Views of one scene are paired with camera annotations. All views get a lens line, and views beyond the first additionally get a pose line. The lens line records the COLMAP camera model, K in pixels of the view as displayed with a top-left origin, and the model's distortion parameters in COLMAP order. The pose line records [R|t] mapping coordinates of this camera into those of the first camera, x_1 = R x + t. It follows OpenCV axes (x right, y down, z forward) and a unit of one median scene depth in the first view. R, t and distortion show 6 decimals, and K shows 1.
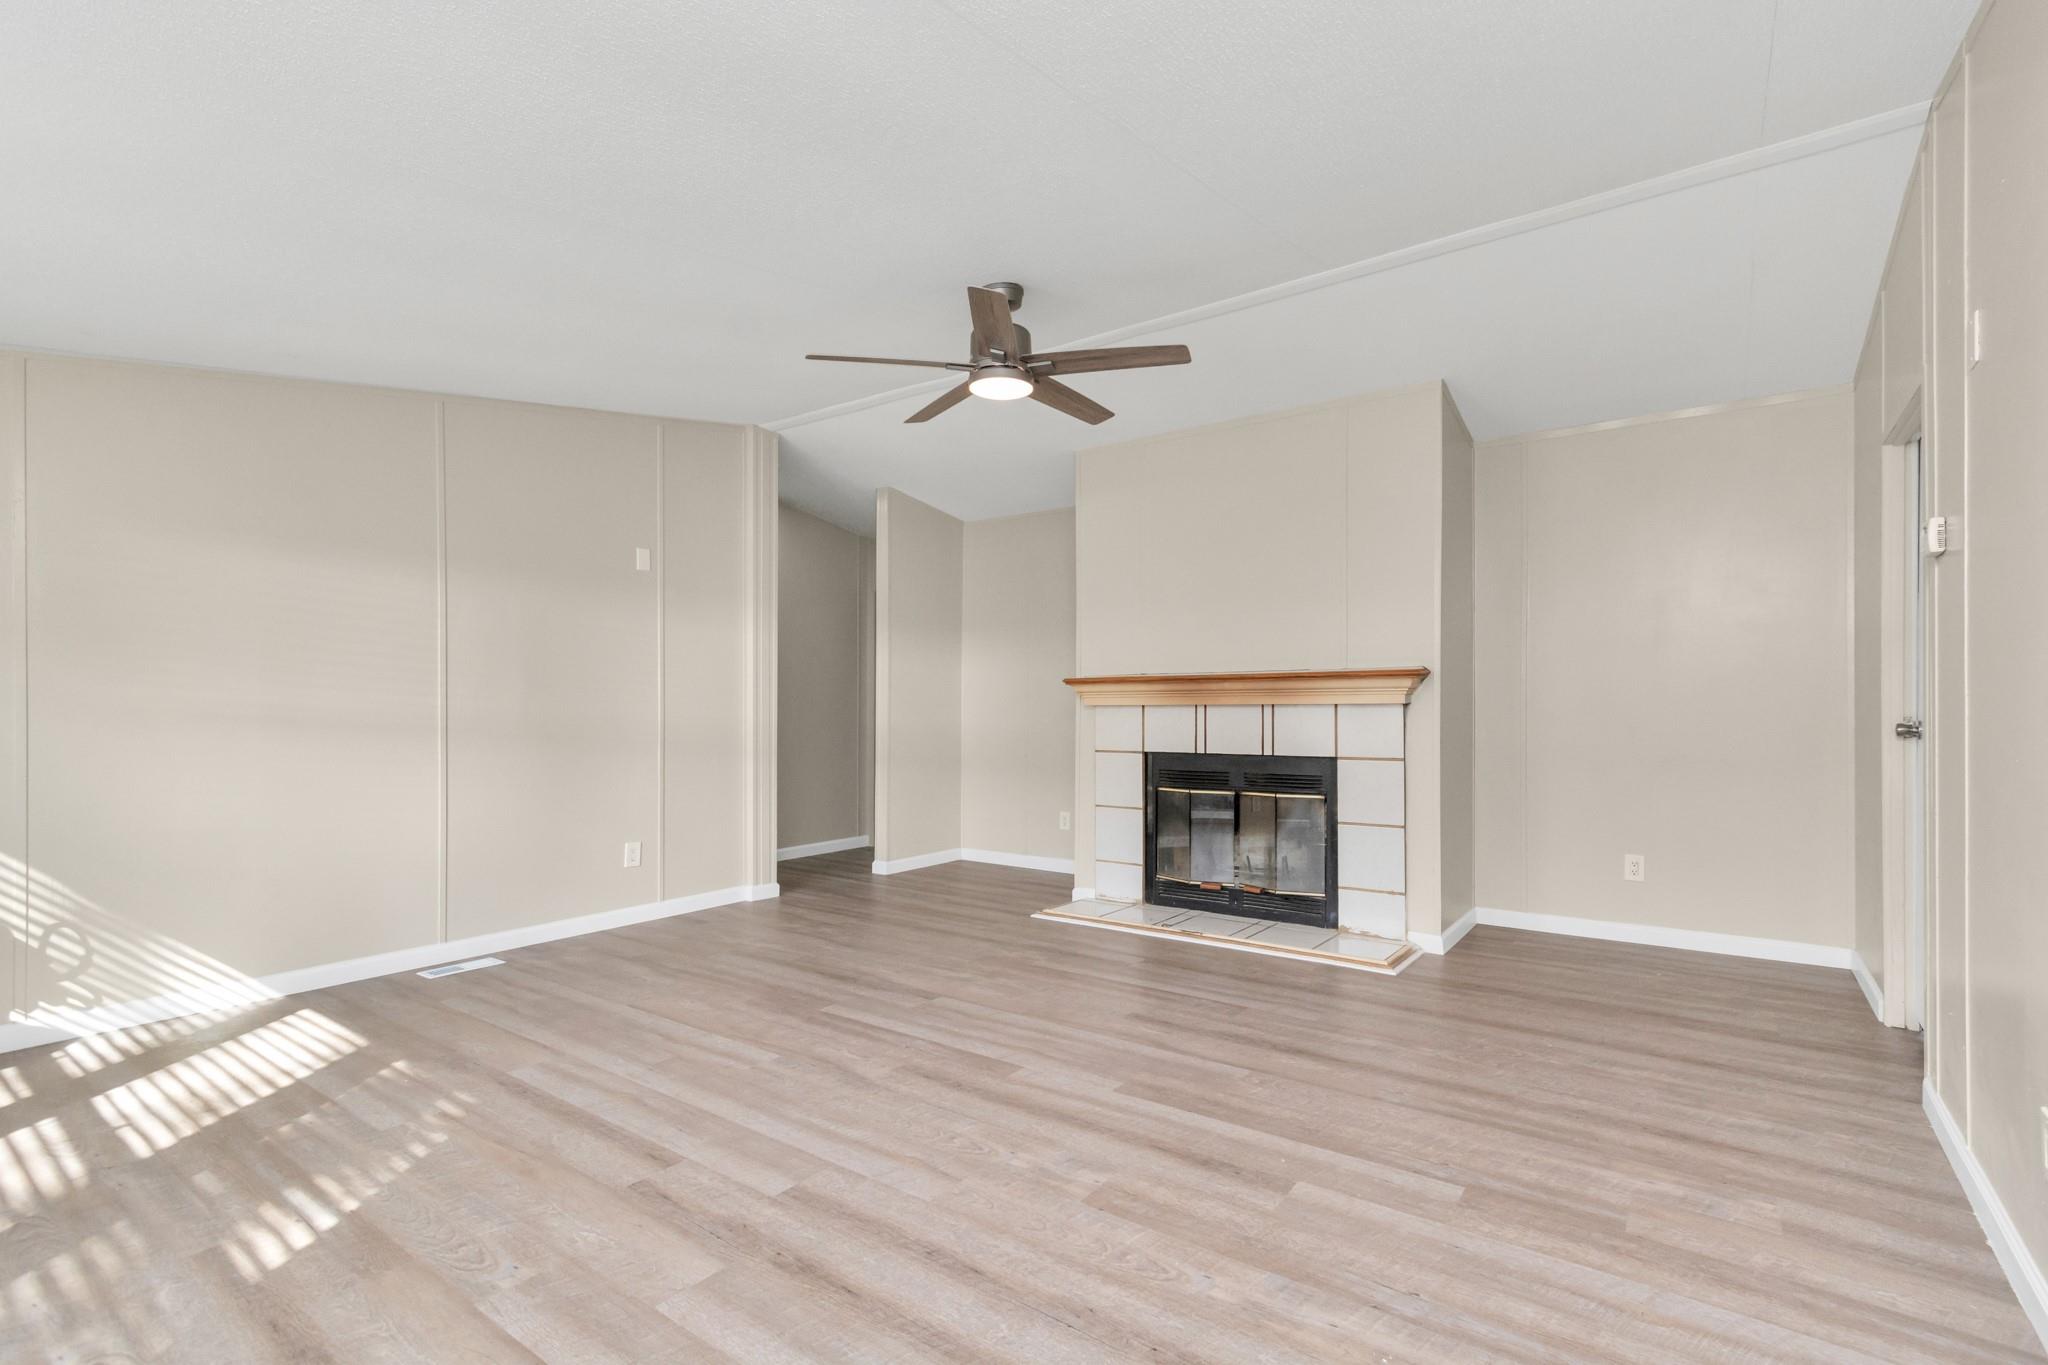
lens RADIAL K [[910.7, 0, 1032.1], [0, 910.7, 720.4], [0, 0, 1]] dist [0.004899, -0.000899]
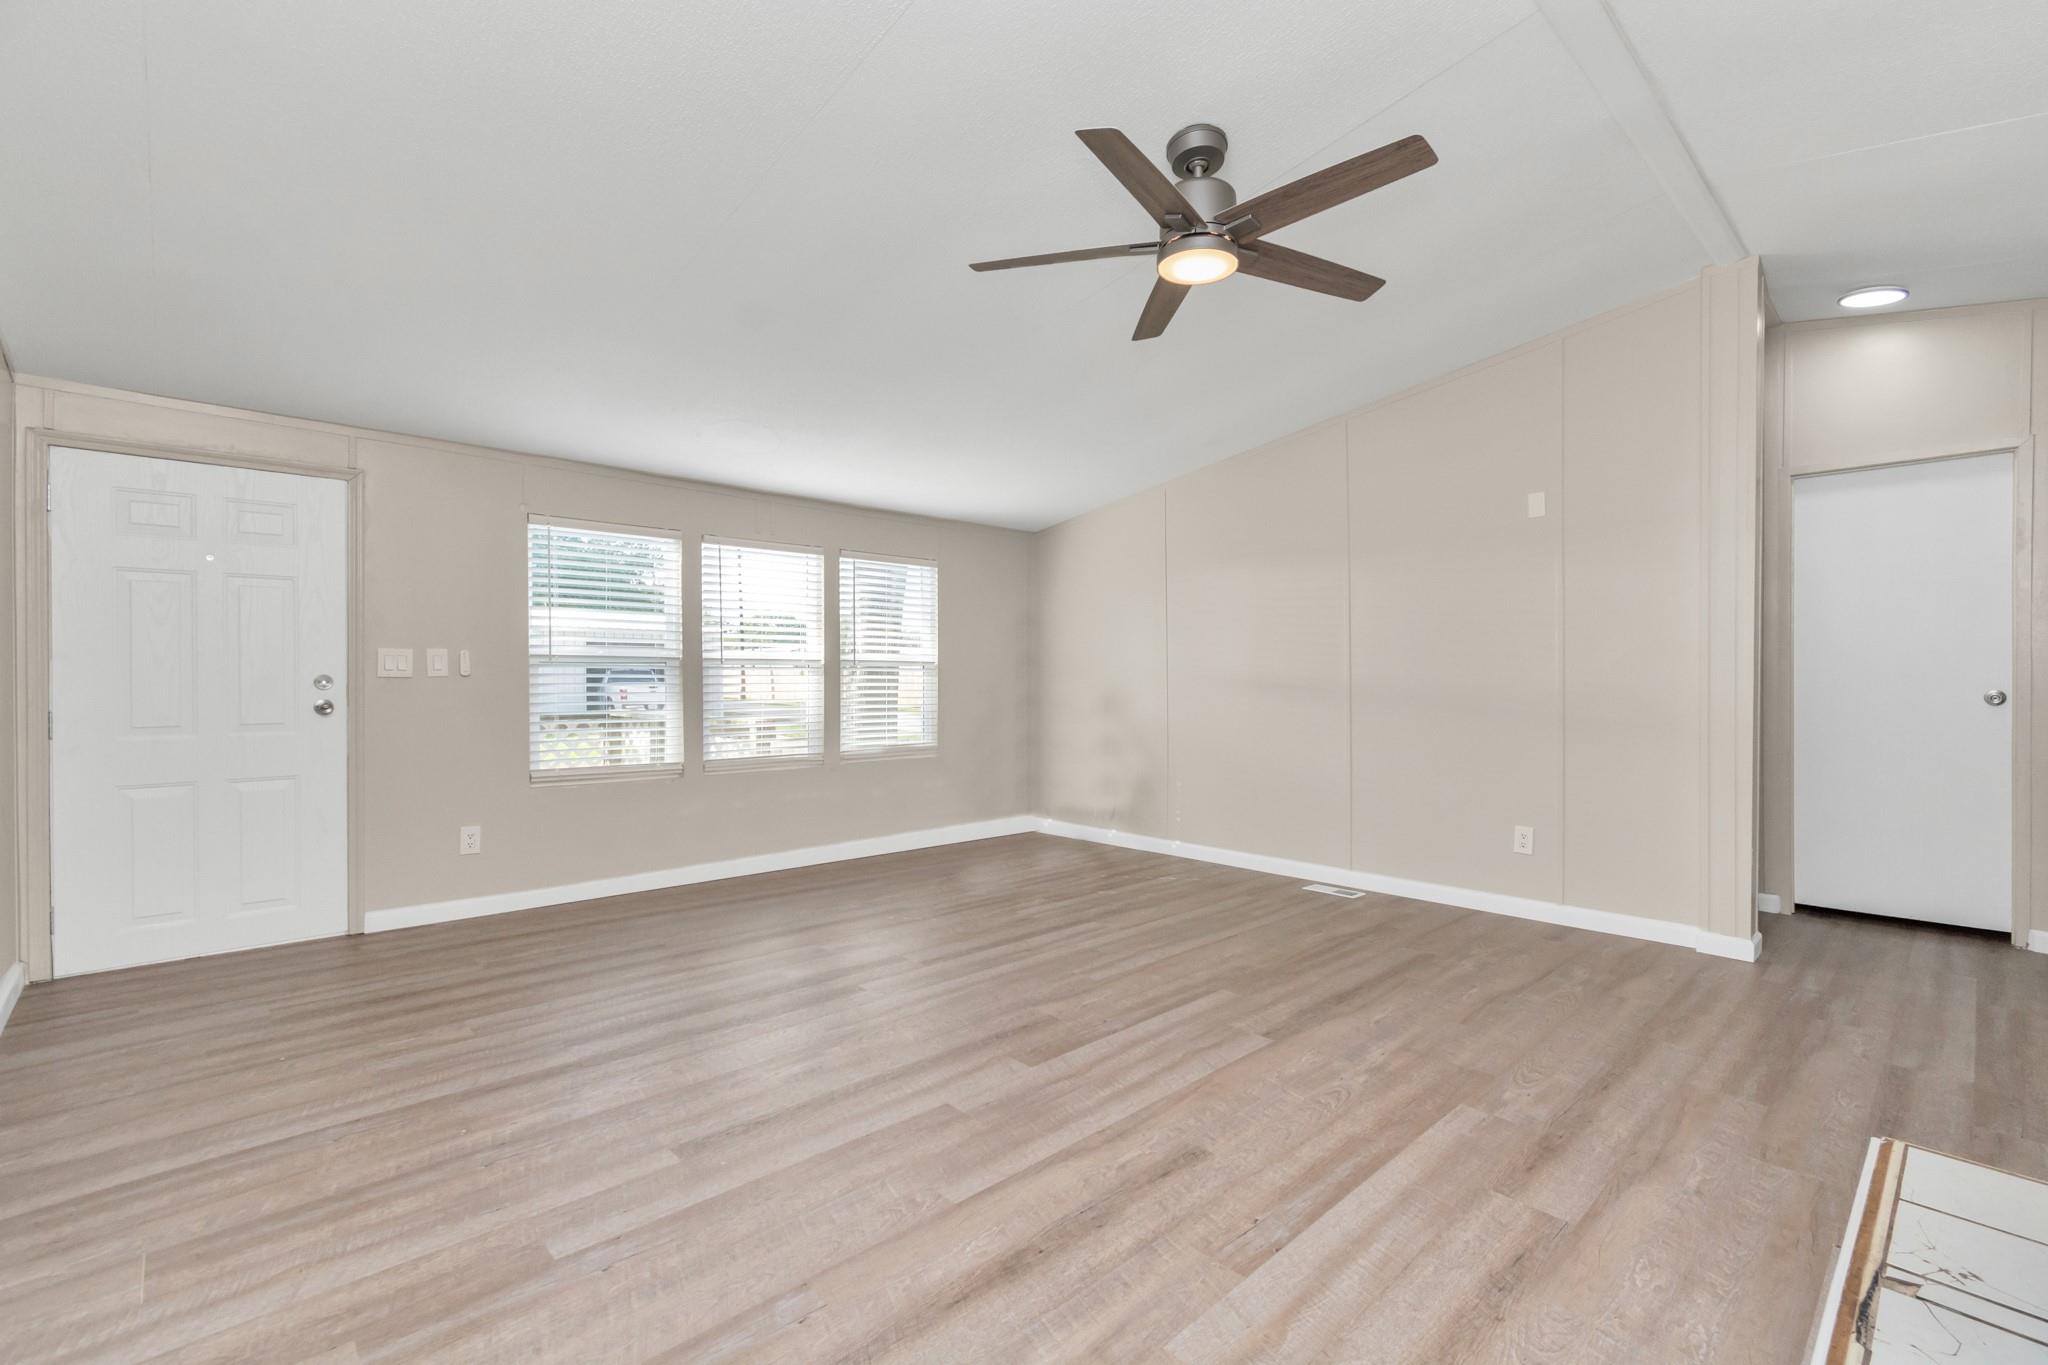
lens RADIAL K [[910.7, 0, 1022.2], [0, 910.7, 679.1], [0, 0, 1]] dist [0.004899, -0.000899]
pose [[-0.175987, 0.007874, -0.984361, 0.781176], [-0.015888, 0.999815, 0.010838, -0.016705], [0.984264, 0.017547, -0.175829, 1.003878]]
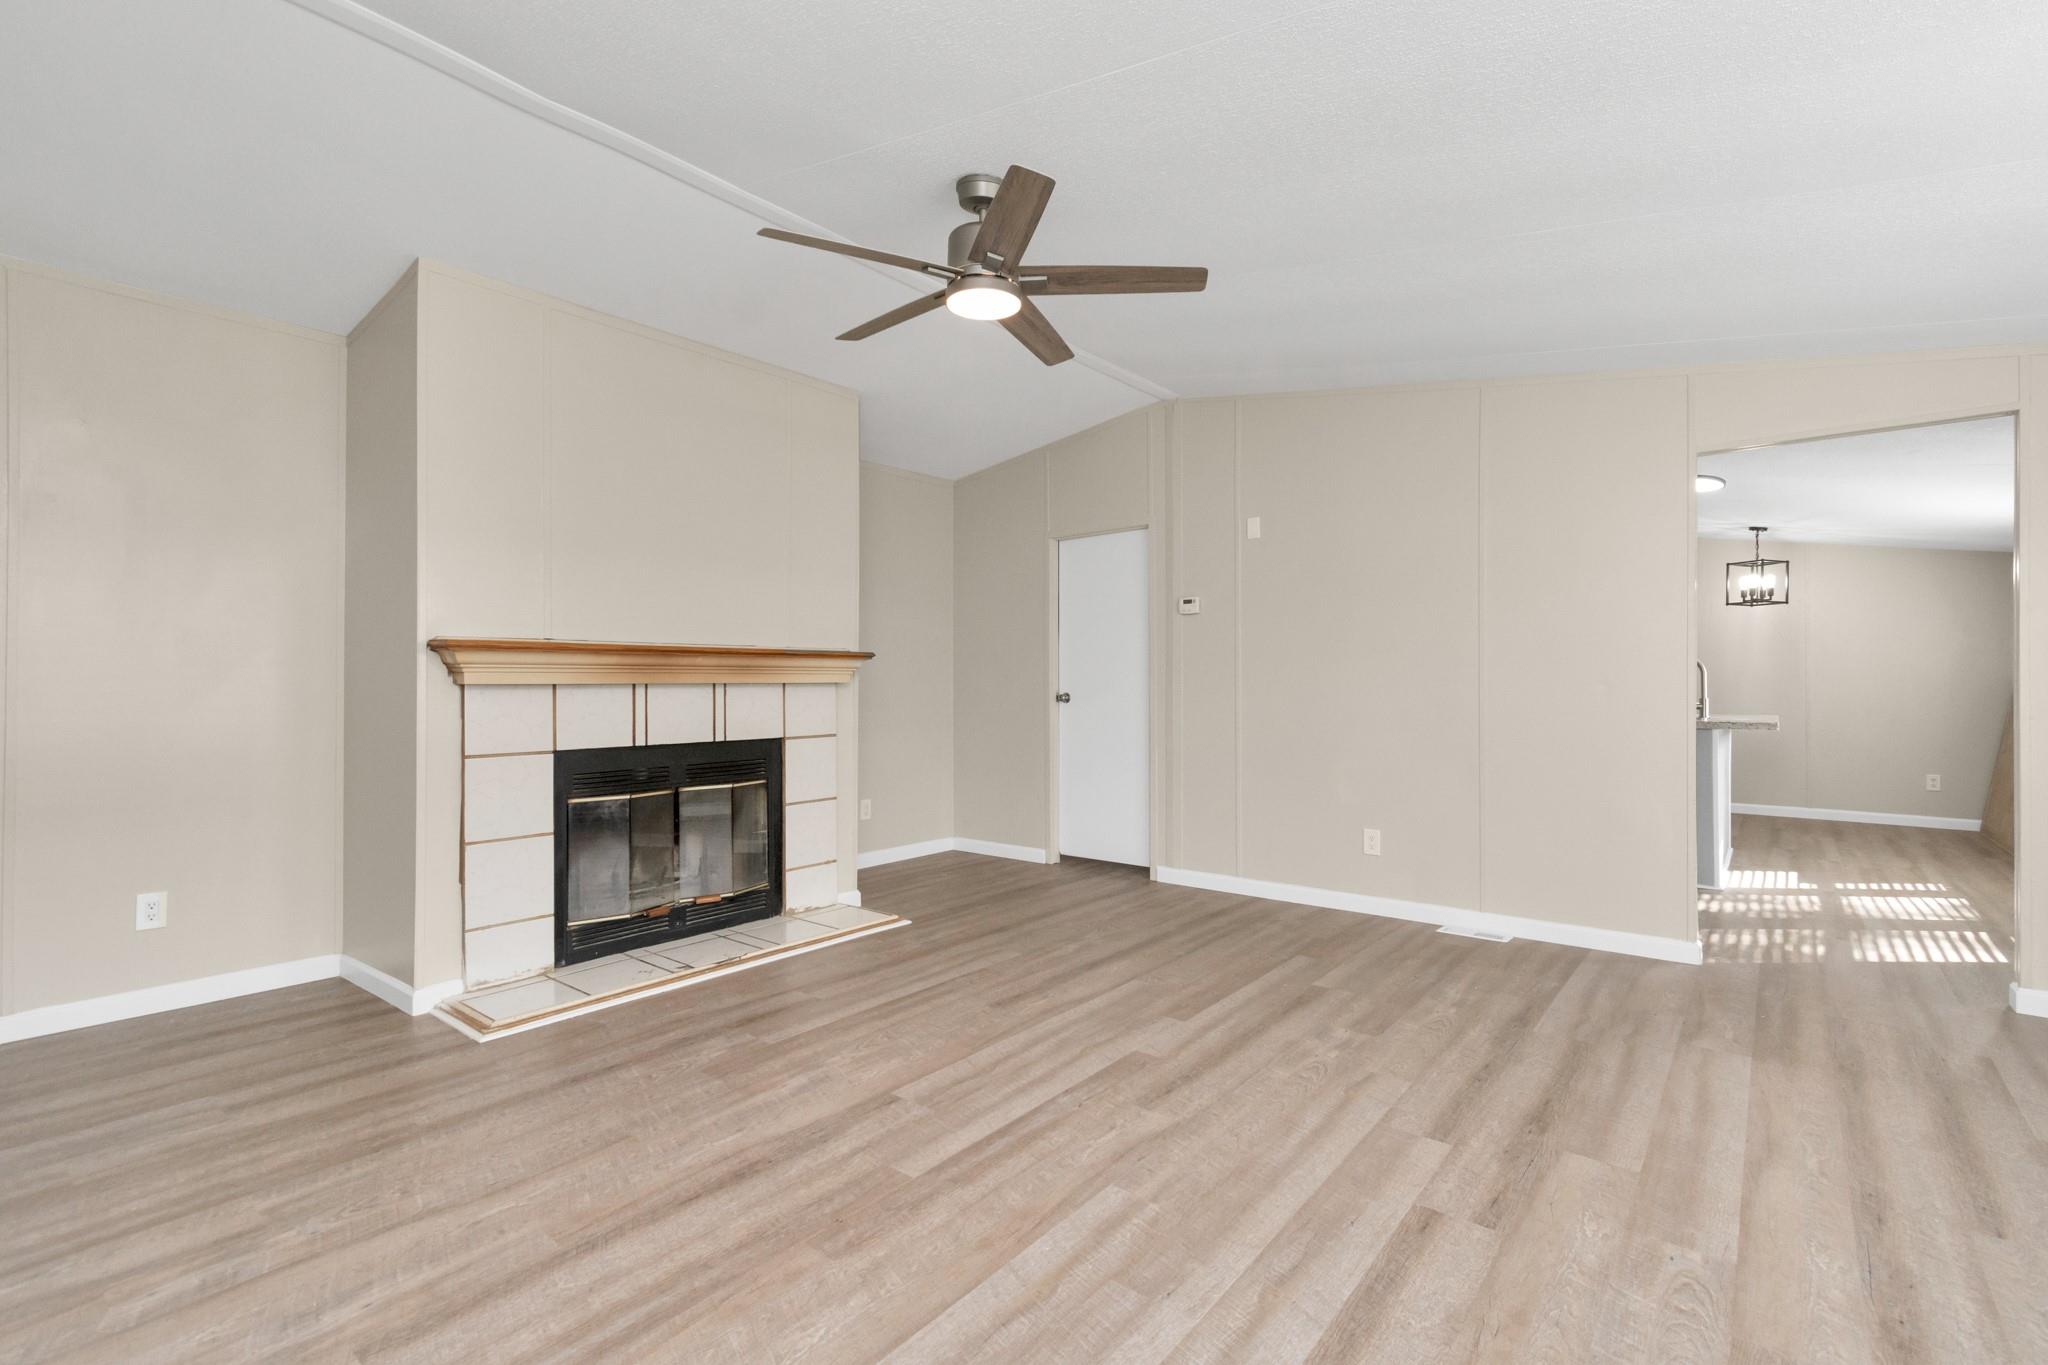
lens RADIAL K [[968.6, 0, 1033.3], [0, 968.6, 673.8], [0, 0, 1]] dist [0.002738, 0.001080]
pose [[0.035570, 0.011163, 0.999305, -0.936163], [0.015548, 0.999810, -0.011722, -0.015635], [-0.999246, 0.015954, 0.035390, 0.935534]]
